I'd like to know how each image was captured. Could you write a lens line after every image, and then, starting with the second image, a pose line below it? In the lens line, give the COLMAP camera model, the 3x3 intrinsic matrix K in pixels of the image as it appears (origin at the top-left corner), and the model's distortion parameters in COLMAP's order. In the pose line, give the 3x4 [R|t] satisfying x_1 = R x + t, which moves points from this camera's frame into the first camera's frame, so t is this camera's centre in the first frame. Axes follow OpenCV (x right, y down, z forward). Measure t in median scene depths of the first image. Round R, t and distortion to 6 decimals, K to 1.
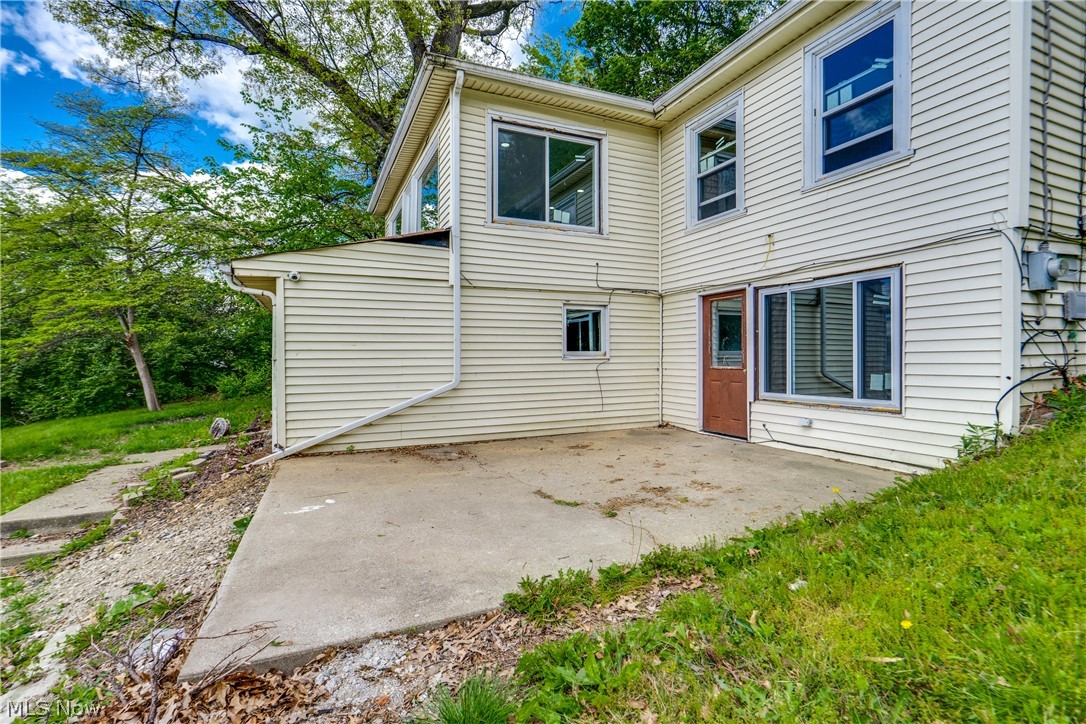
lens RADIAL K [[563.7, 0, 539.8], [0, 563.7, 354.7], [0, 0, 1]] dist [-0.007608, 0.000191]
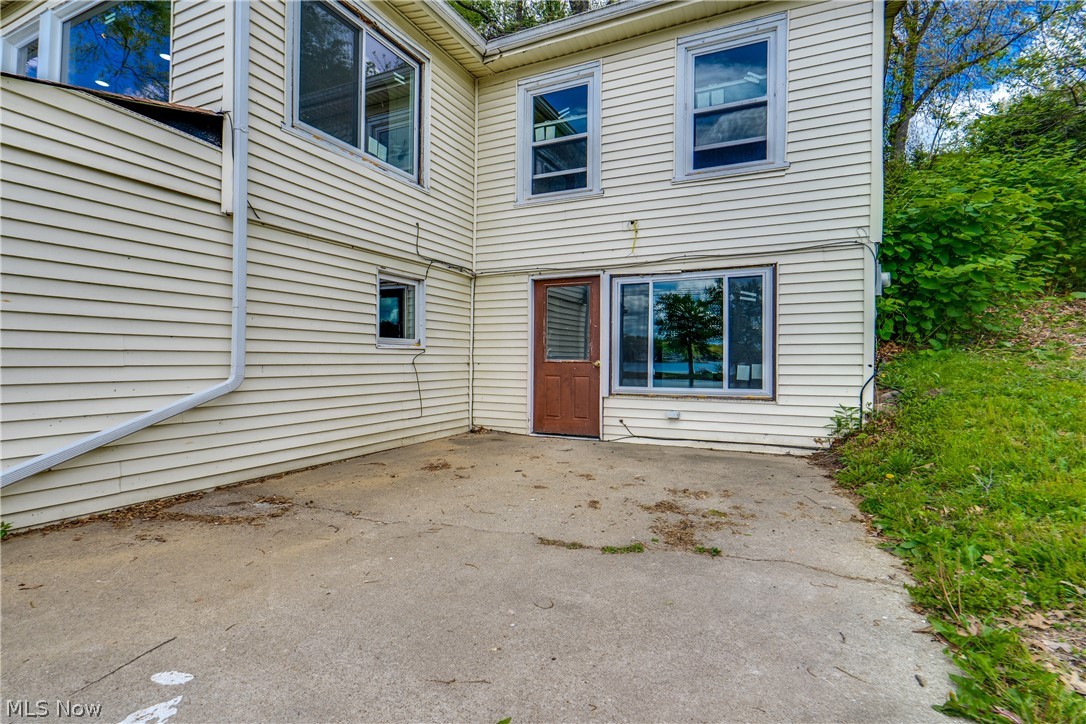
lens RADIAL K [[553.6, 0, 564.9], [0, 553.6, 357.5], [0, 0, 1]] dist [-0.008095, 0.001301]
pose [[0.737533, 0.015246, 0.675139, -0.297876], [-0.012365, 0.999882, -0.009071, 0.027723], [-0.675198, -0.001658, 0.737635, 0.370230]]
